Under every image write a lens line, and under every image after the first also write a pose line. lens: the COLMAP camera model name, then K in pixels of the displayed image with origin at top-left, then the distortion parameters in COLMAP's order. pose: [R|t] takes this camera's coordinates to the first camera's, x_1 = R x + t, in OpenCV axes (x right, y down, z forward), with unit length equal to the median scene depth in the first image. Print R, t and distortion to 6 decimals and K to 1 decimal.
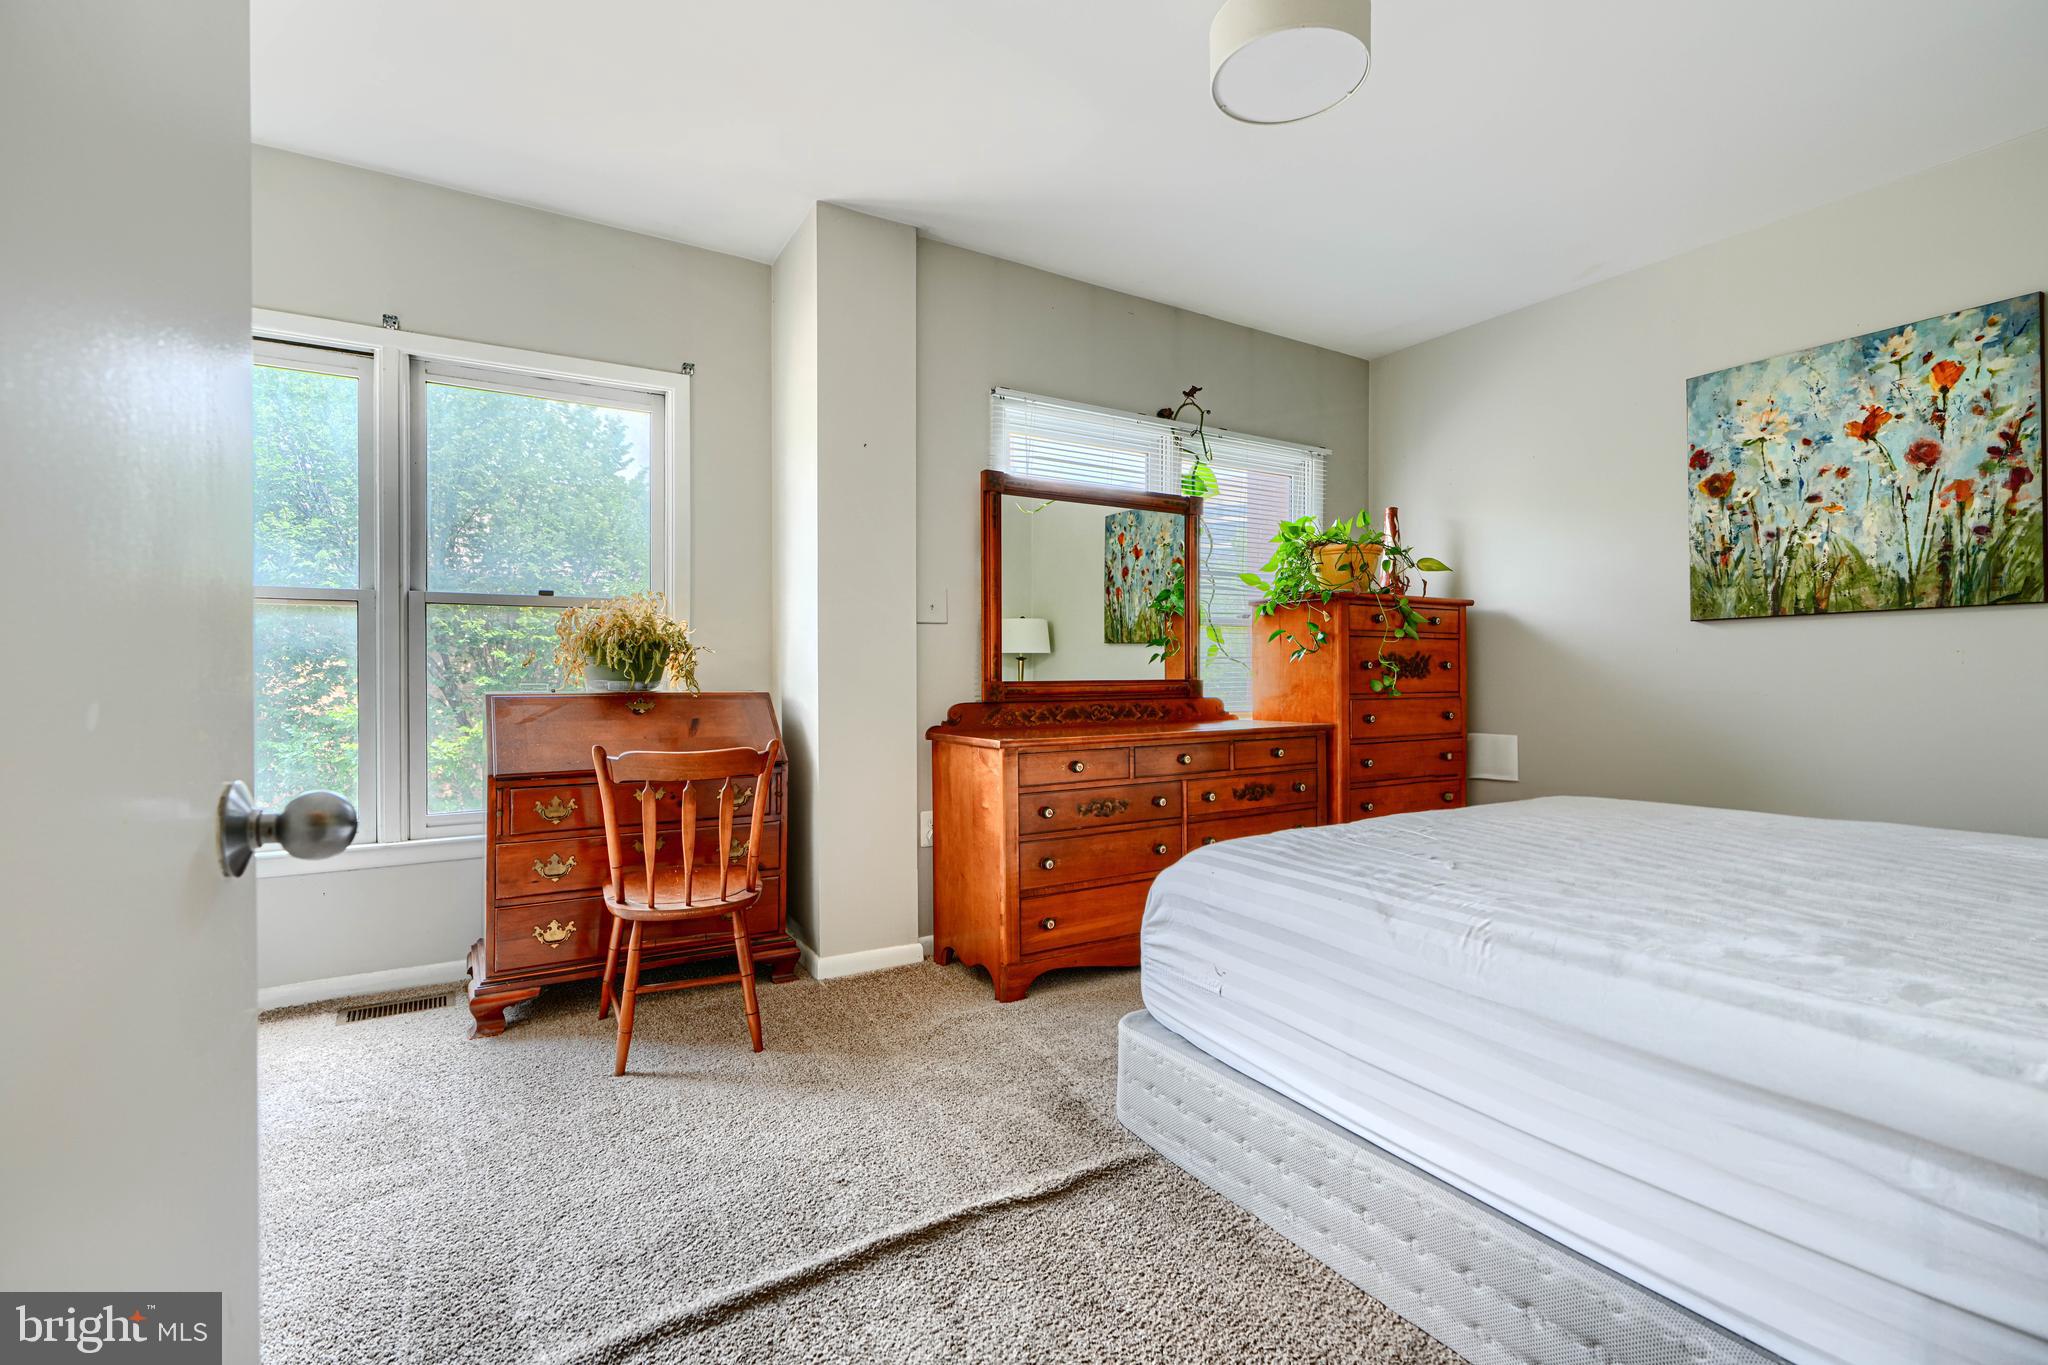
lens RADIAL K [[932.7, 0, 1015.9], [0, 932.7, 701.3], [0, 0, 1]] dist [-0.000132, 0.000537]
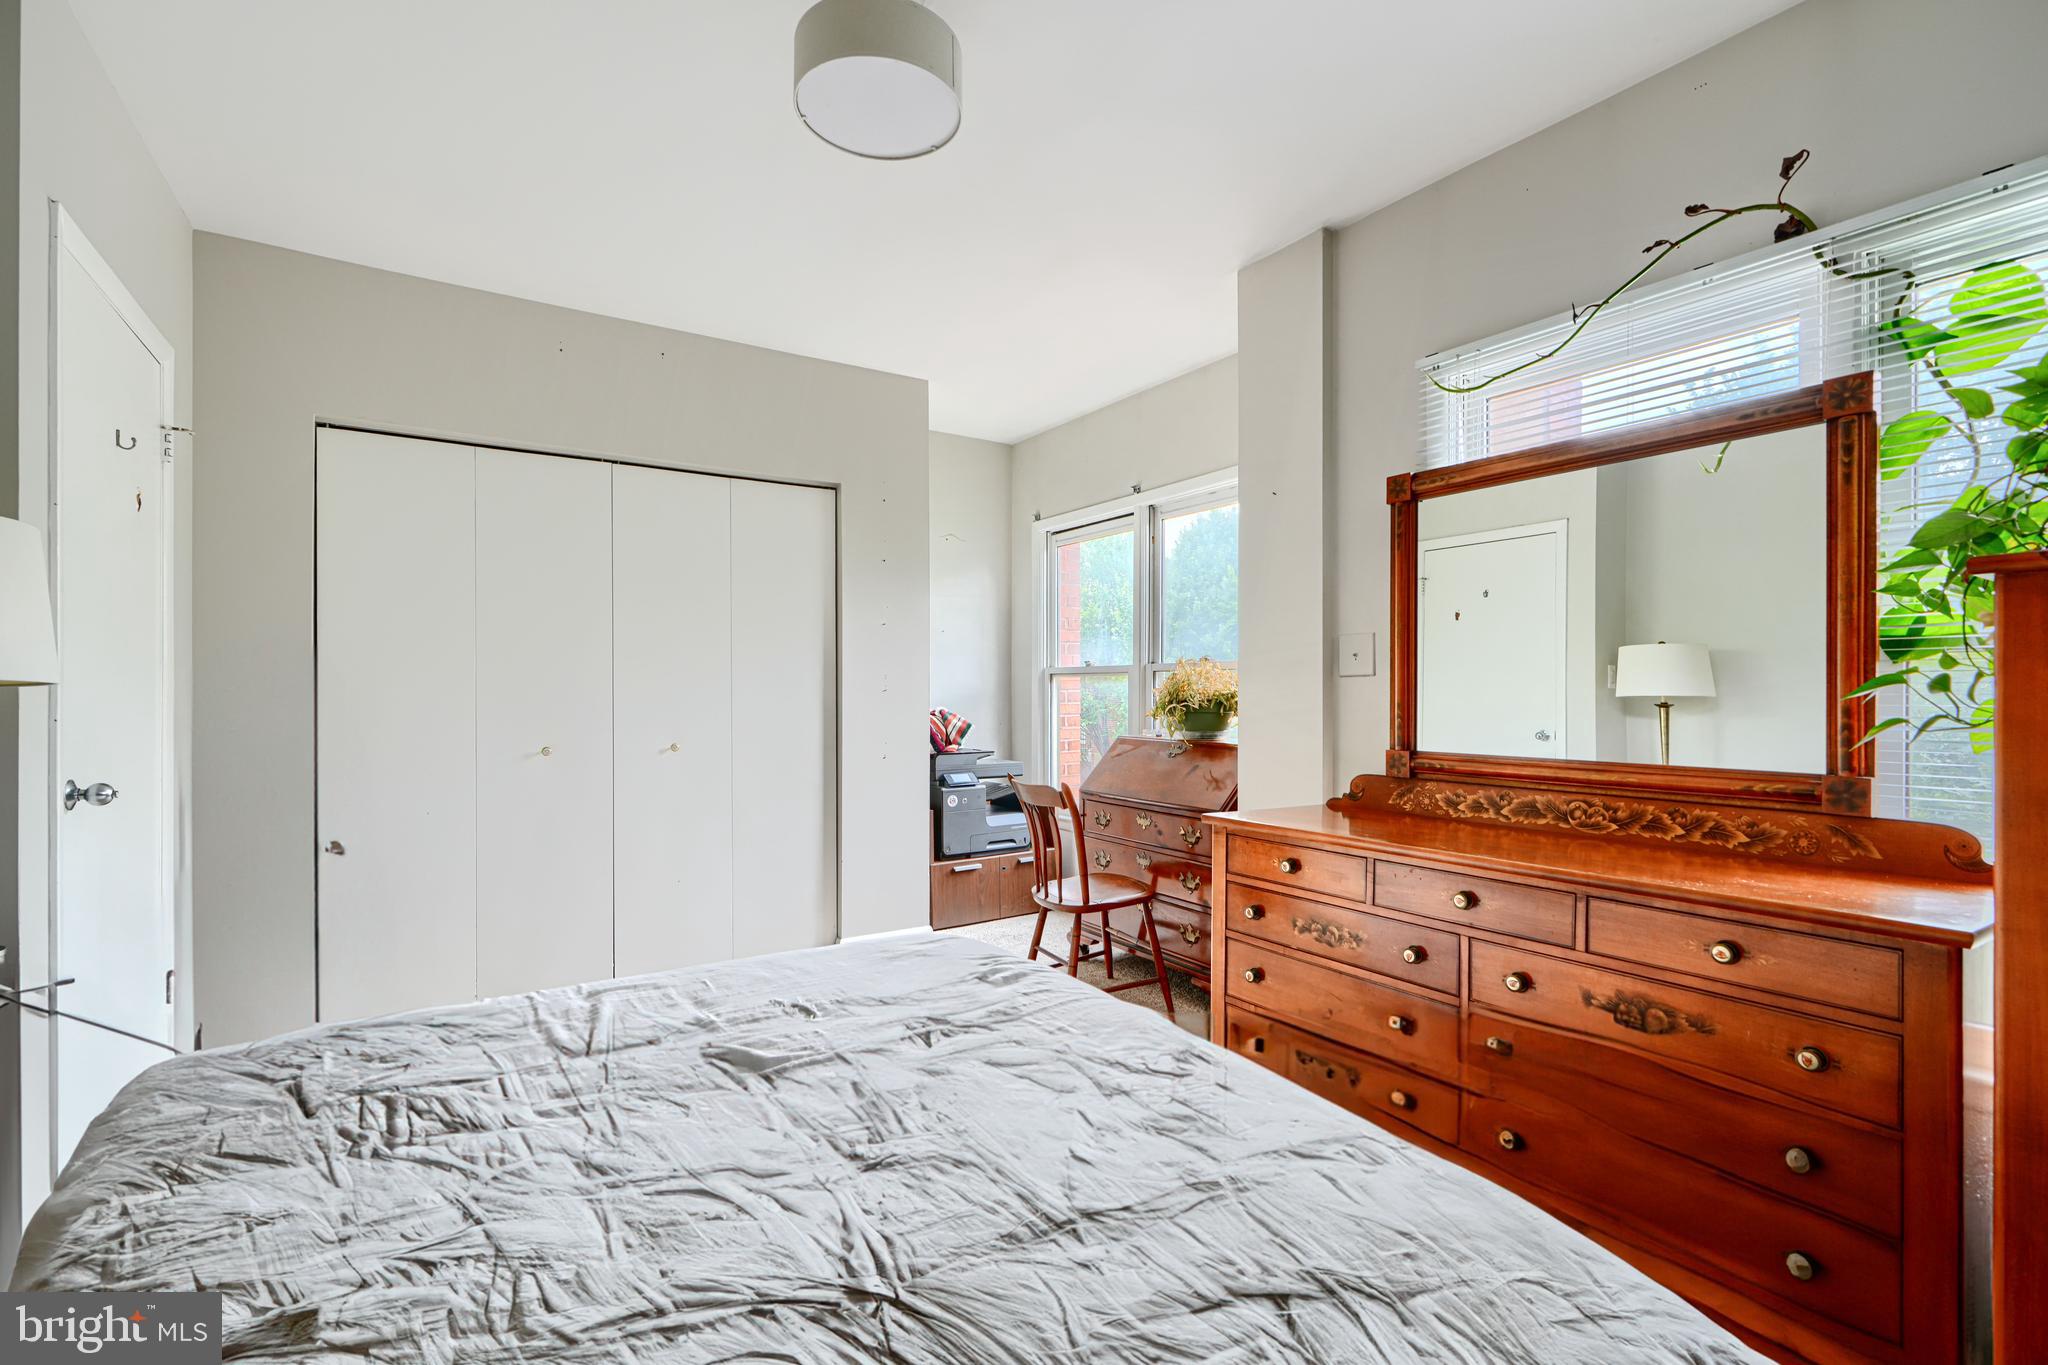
lens RADIAL K [[932.7, 0, 1015.9], [0, 932.7, 701.3], [0, 0, 1]] dist [-0.000132, 0.000537]
pose [[0.020164, 0.007143, -0.999771, 0.725292], [-0.042526, 0.999076, 0.006280, -0.052125], [0.998892, 0.042389, 0.020450, 0.664829]]
